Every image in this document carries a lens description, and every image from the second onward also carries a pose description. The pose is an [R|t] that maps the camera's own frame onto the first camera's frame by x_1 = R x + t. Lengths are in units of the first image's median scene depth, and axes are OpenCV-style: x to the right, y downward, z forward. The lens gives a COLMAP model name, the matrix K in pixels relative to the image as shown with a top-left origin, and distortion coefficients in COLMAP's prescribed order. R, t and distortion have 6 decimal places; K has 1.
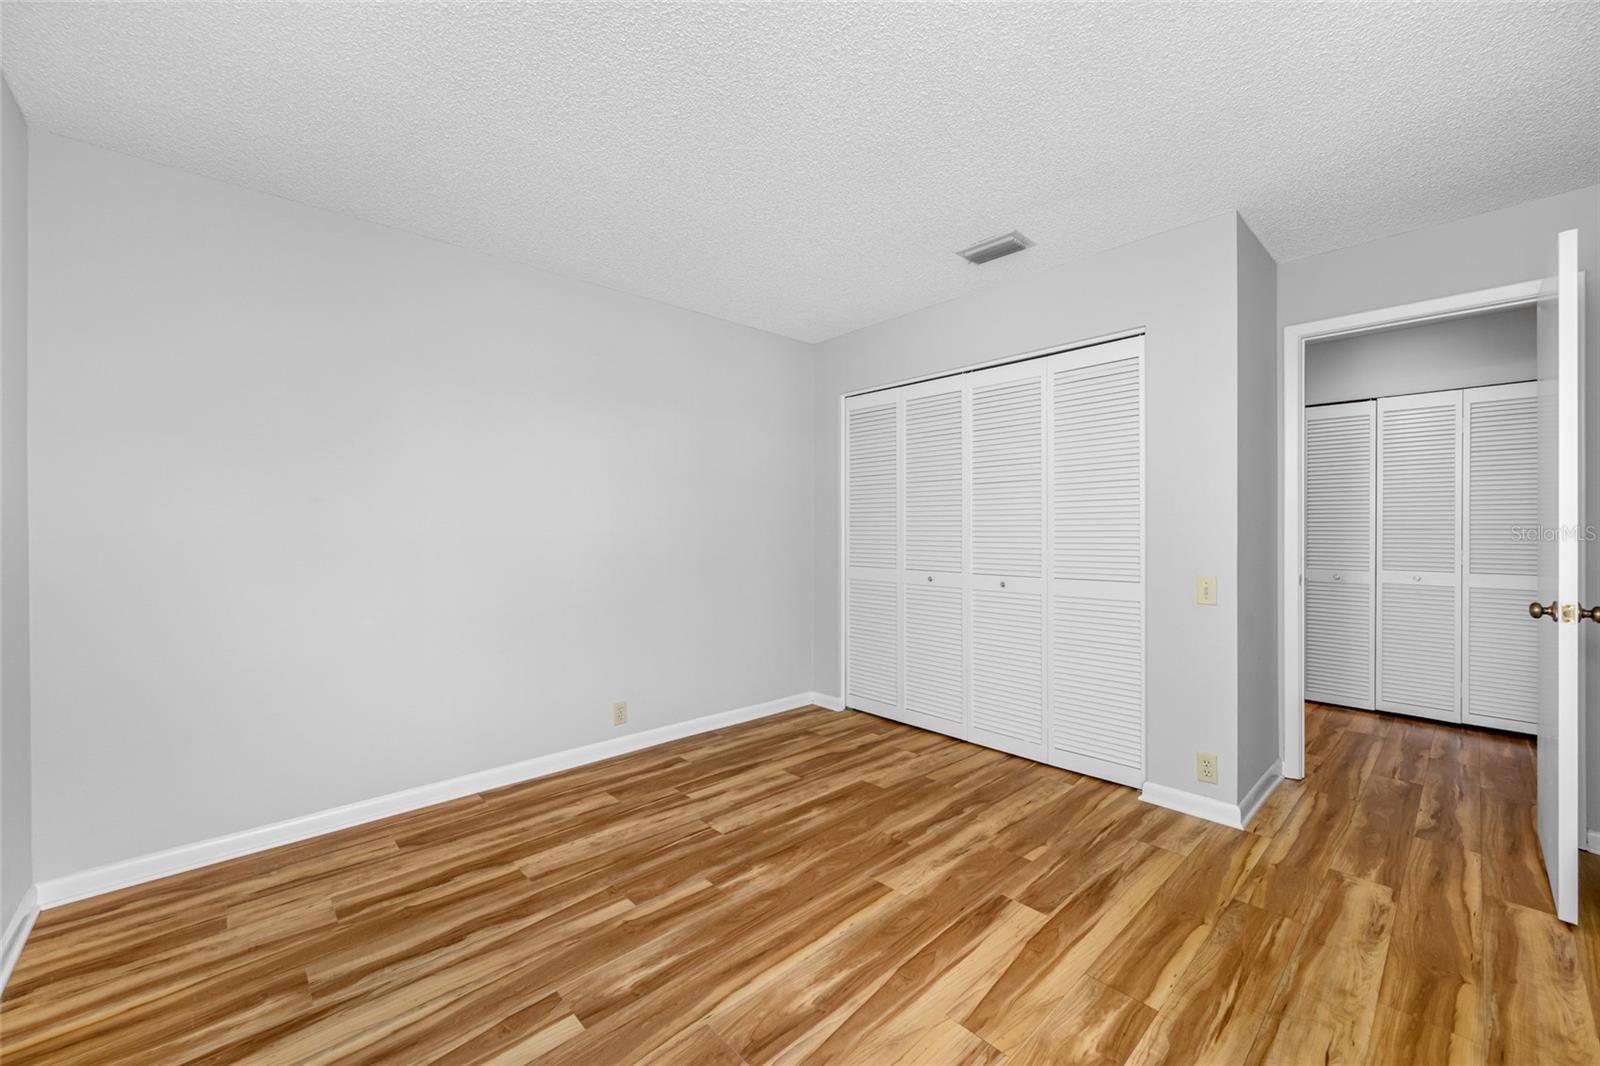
lens RADIAL K [[631.0, 0, 801.4], [0, 631.0, 524.8], [0, 0, 1]] dist [-0.000628, 0.000422]
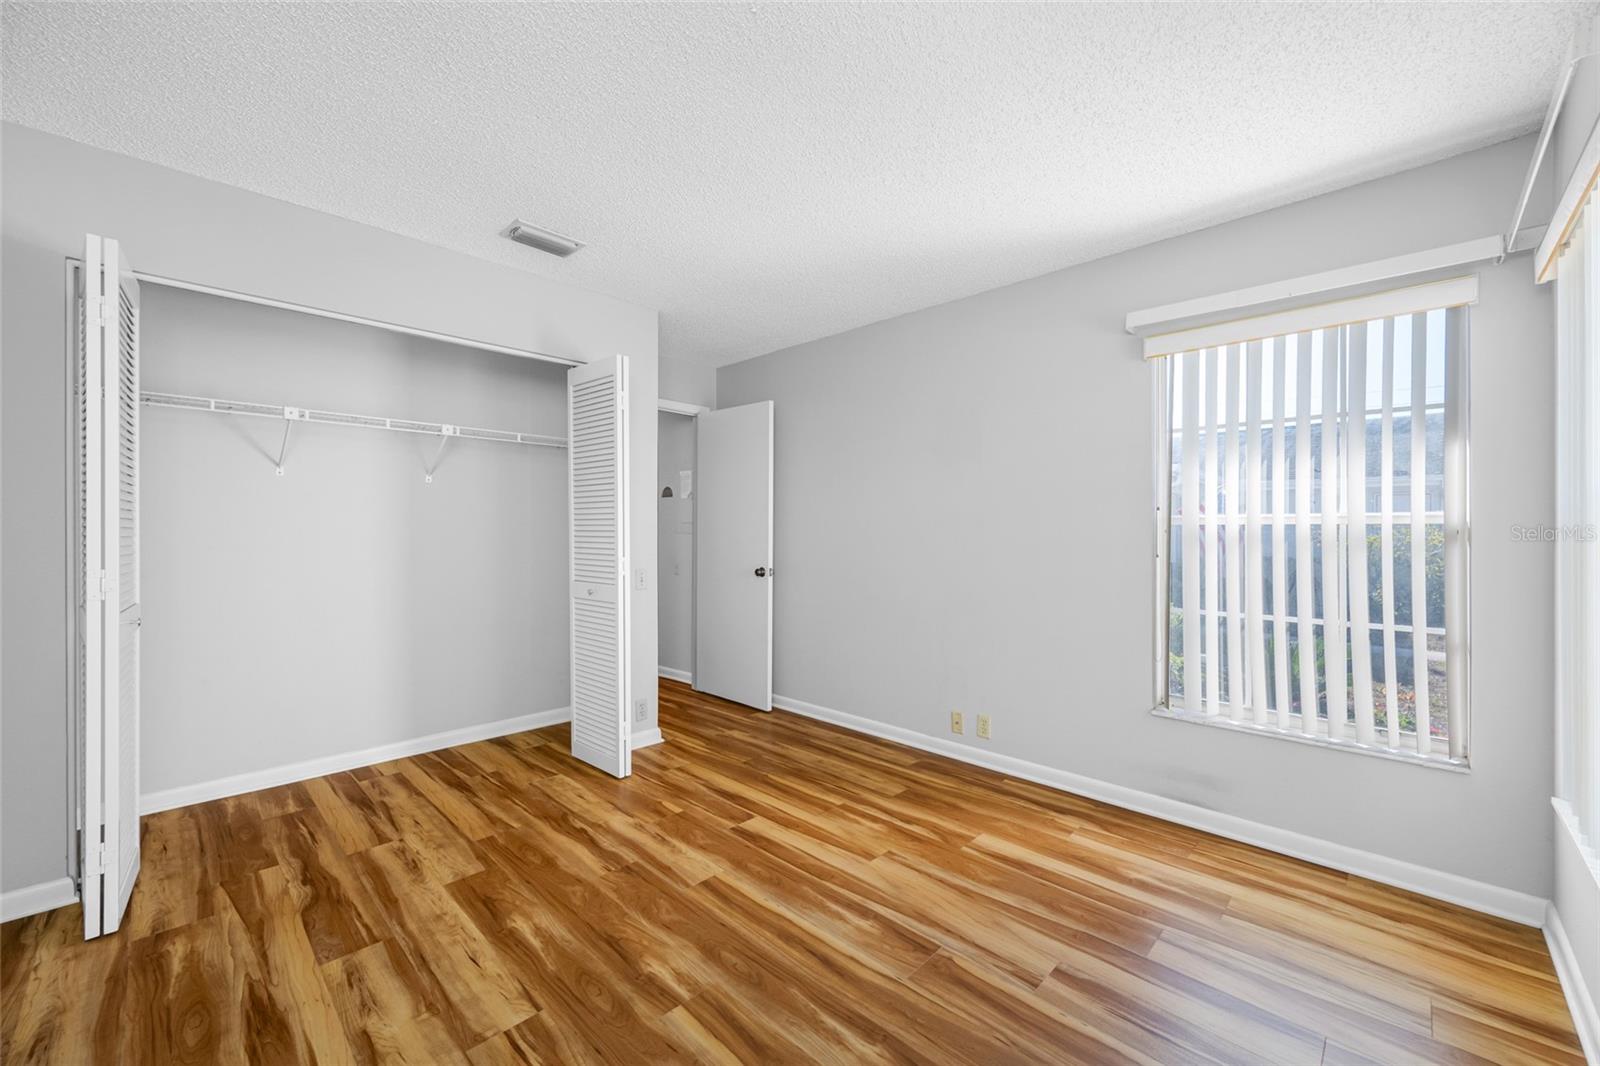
lens RADIAL K [[631.0, 0, 799.9], [0, 631.0, 527.7], [0, 0, 1]] dist [-0.000628, 0.000422]
pose [[-0.050859, 0.009536, 0.998660, -0.934879], [-0.011308, 0.999885, -0.010123, 0.003256], [-0.998642, -0.011807, -0.050746, 0.926786]]
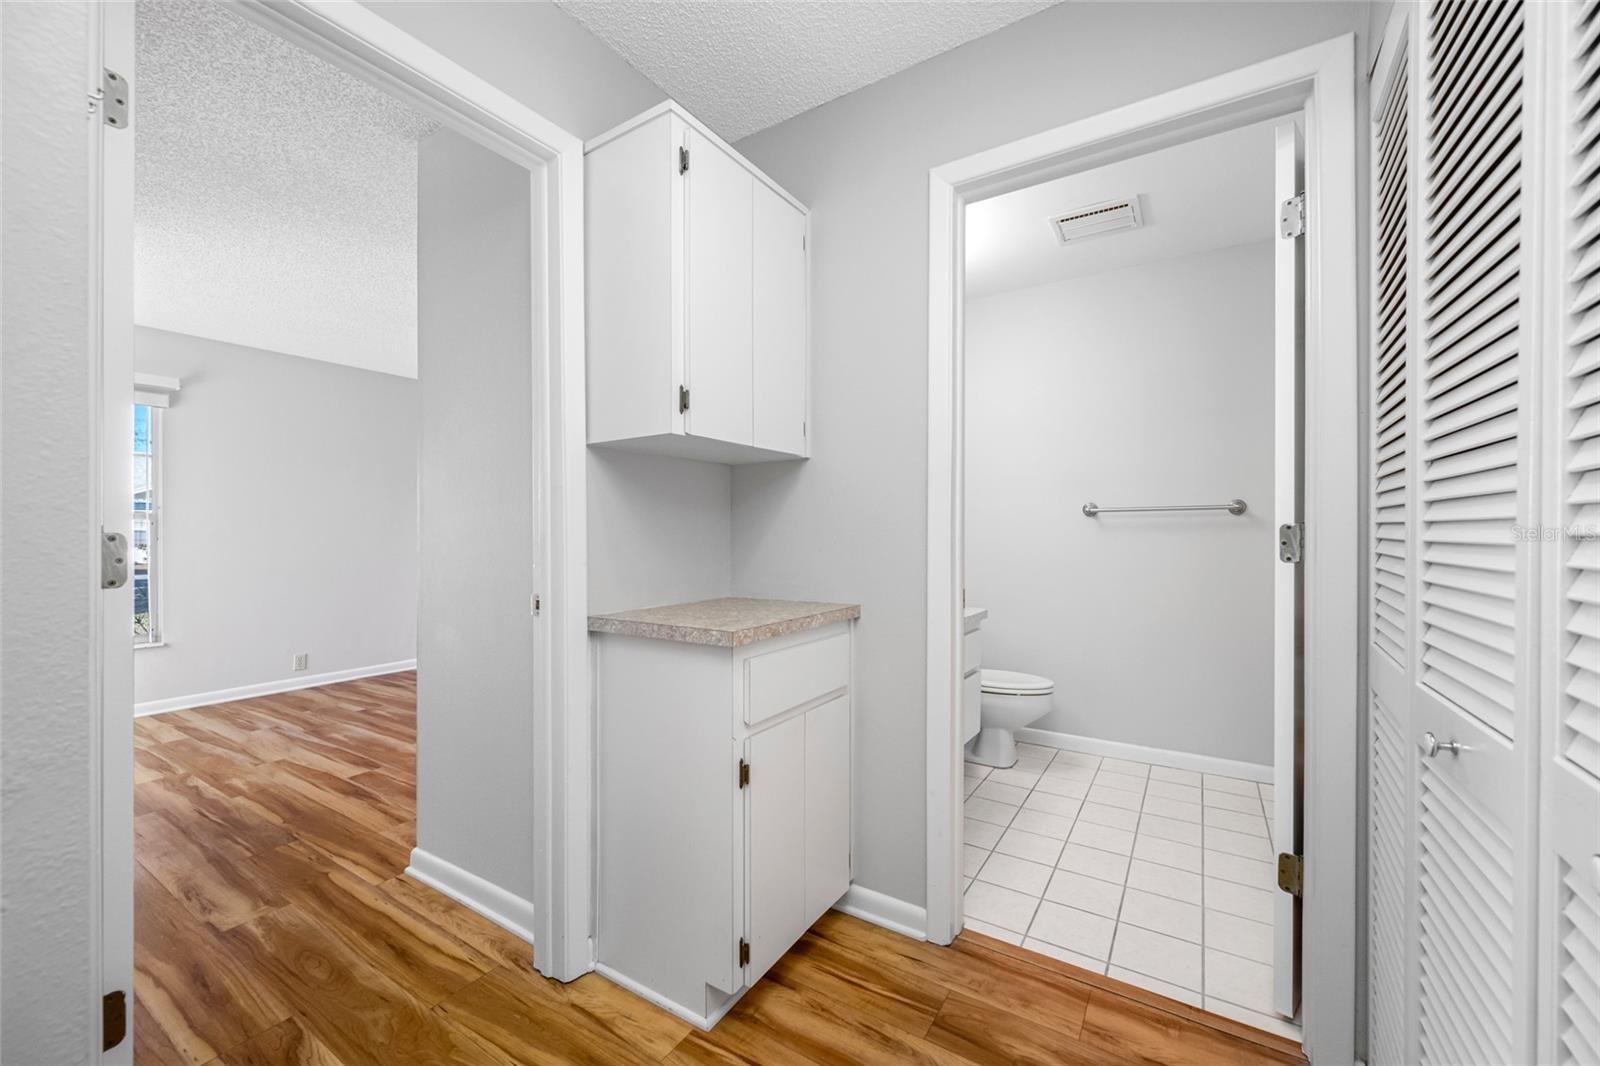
lens RADIAL K [[631.0, 0, 792.5], [0, 631.0, 533.9], [0, 0, 1]] dist [-0.000628, 0.000422]
pose [[0.247811, -0.000384, -0.968808, 1.995898], [0.010613, 0.999941, 0.002318, 0.040291], [0.968750, -0.010856, 0.247801, 1.570708]]
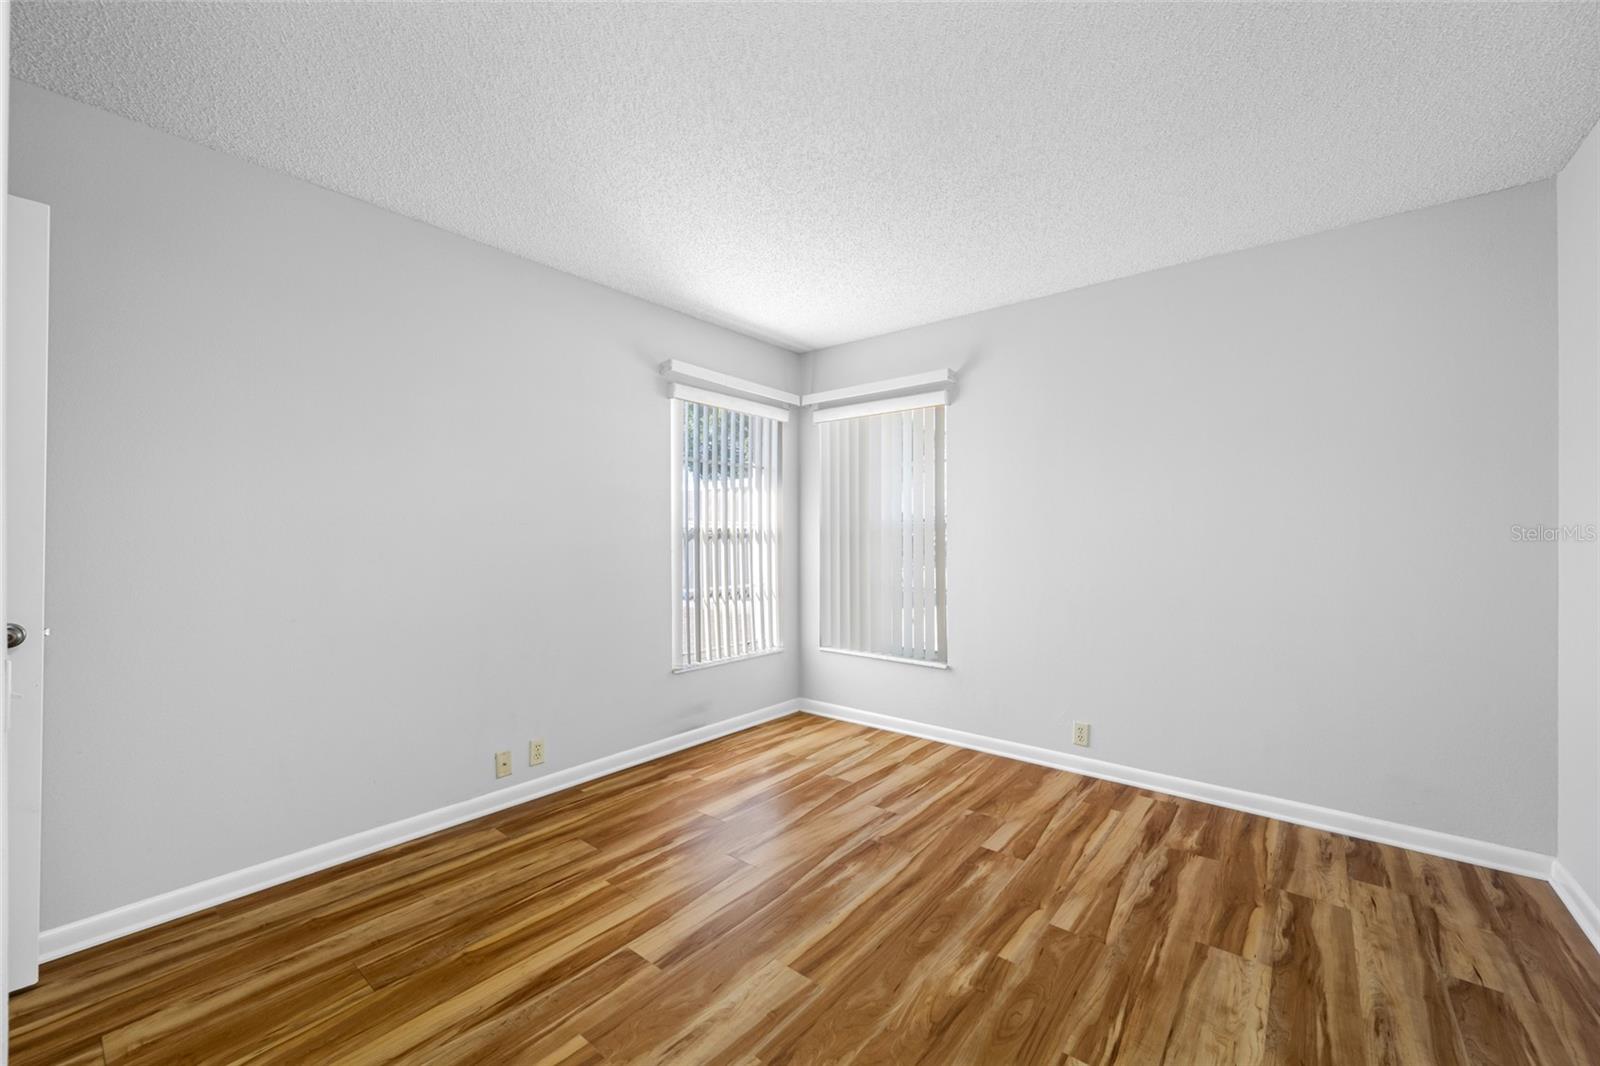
lens RADIAL K [[631.0, 0, 803.8], [0, 631.0, 512.8], [0, 0, 1]] dist [-0.000628, 0.000422]
pose [[-0.990058, -0.006117, -0.140528, 0.249776], [-0.000325, 0.999151, -0.041203, 0.006682], [0.140661, -0.040747, -0.989219, 1.883123]]
